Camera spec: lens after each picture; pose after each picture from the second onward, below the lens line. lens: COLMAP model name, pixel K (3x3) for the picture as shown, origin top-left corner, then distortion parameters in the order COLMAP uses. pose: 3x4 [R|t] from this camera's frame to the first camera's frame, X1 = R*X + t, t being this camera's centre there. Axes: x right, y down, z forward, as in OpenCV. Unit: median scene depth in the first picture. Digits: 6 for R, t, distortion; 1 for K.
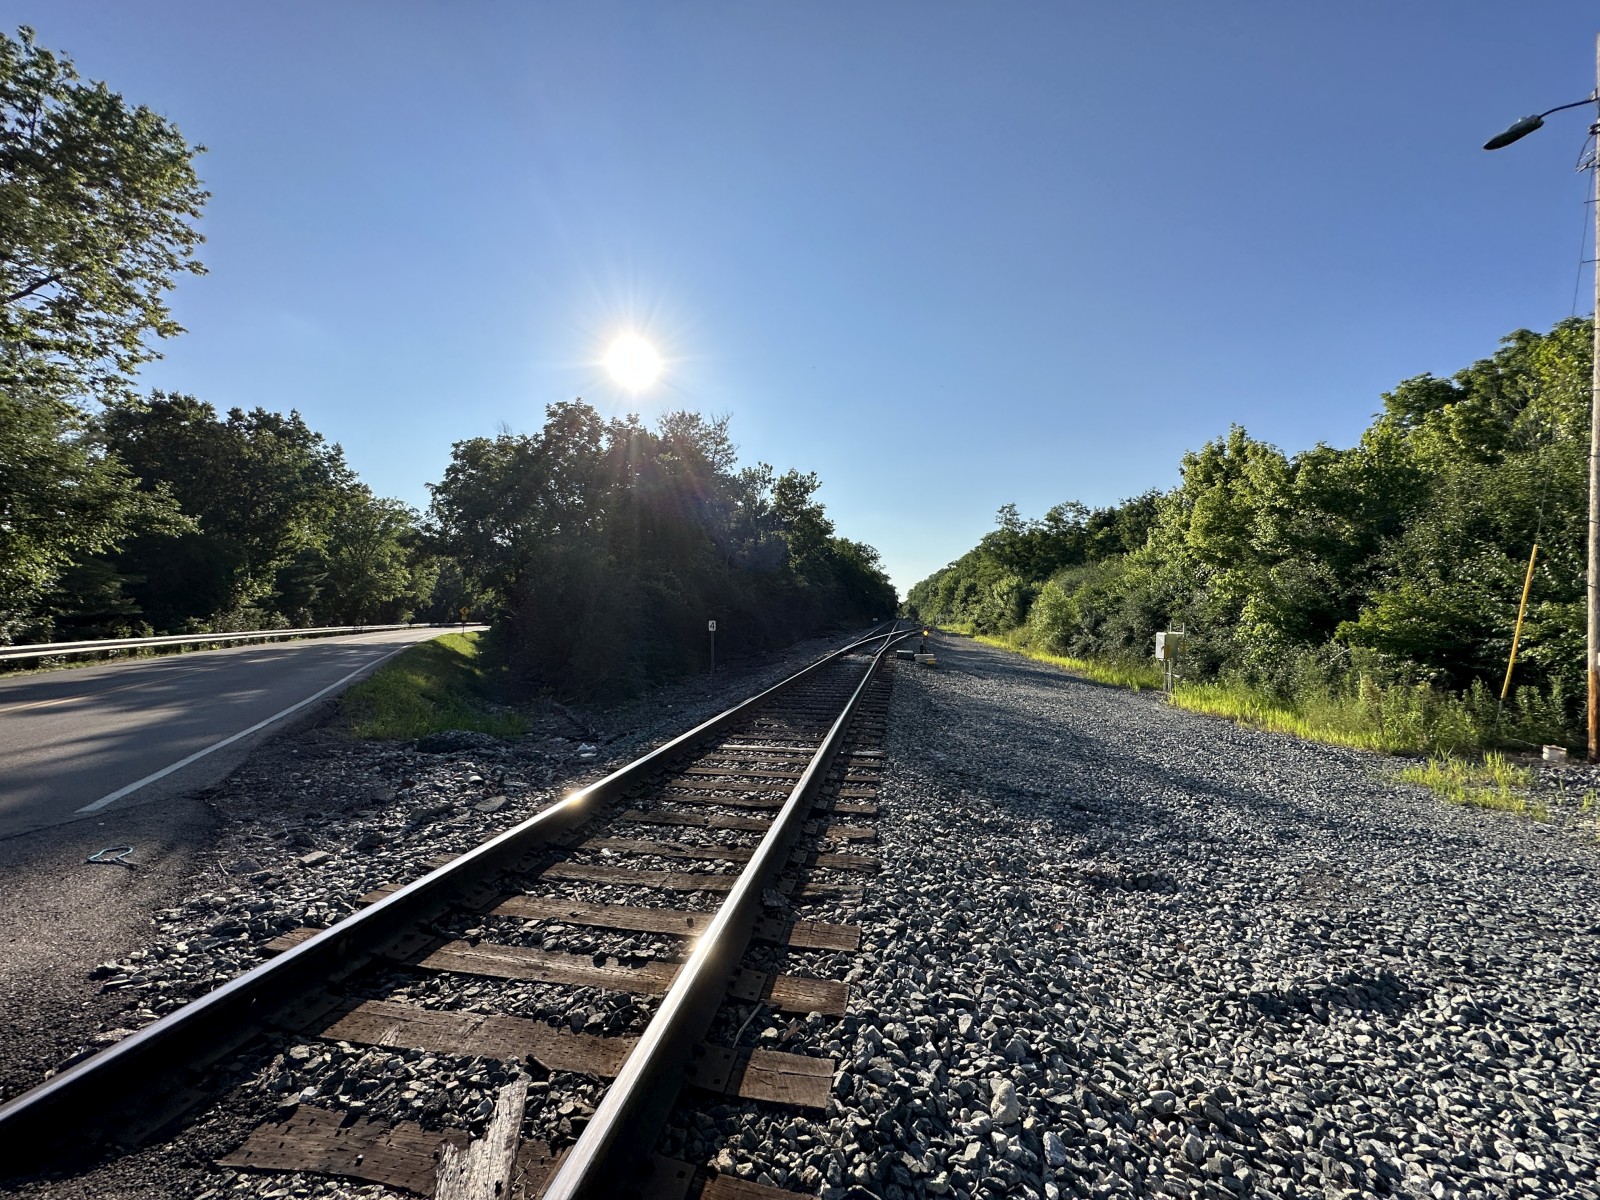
lens RADIAL K [[644.0, 0, 801.9], [0, 644.0, 606.5], [0, 0, 1]] dist [-0.002836, -0.000690]
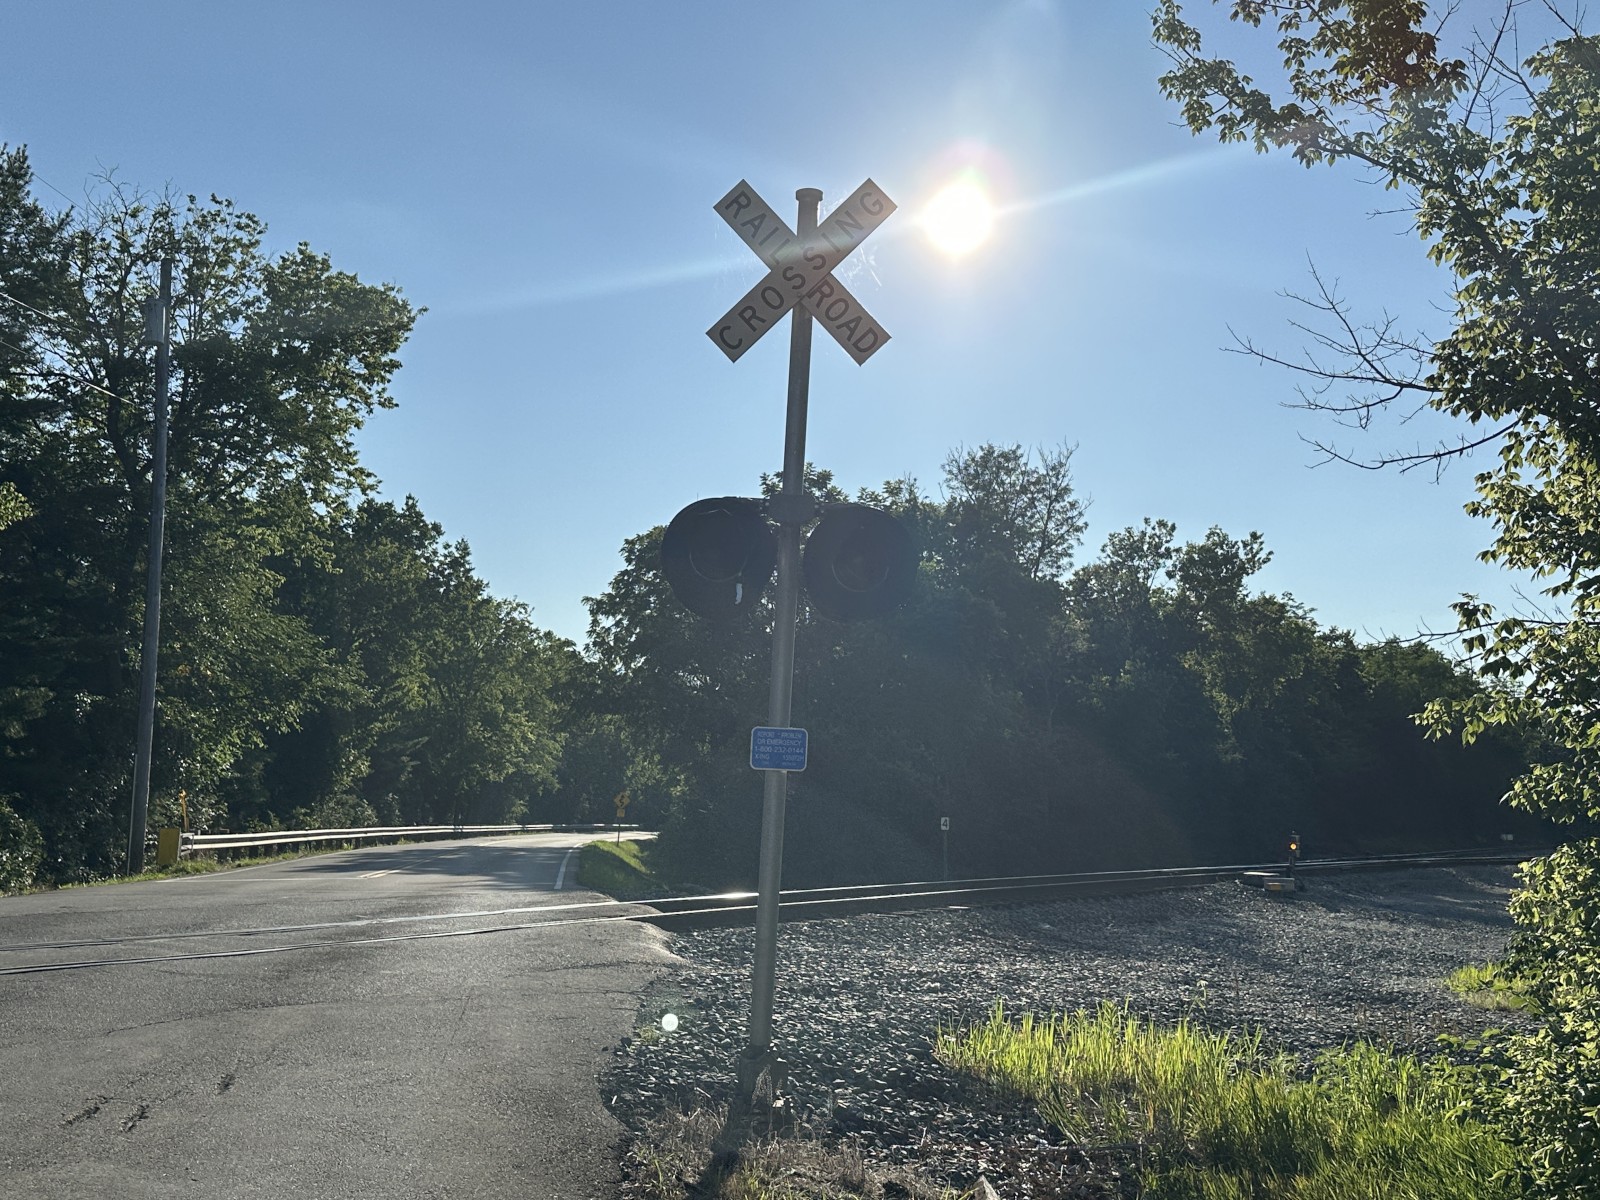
lens RADIAL K [[1573.7, 0, 801.7], [0, 1573.7, 599.2], [0, 0, 1]] dist [0.128665, 0.000000]
pose [[0.937694, -0.031308, -0.346049, 0.150290], [-0.011867, 0.992466, -0.121945, -0.002137], [0.347260, 0.118454, 0.930258, -0.360316]]
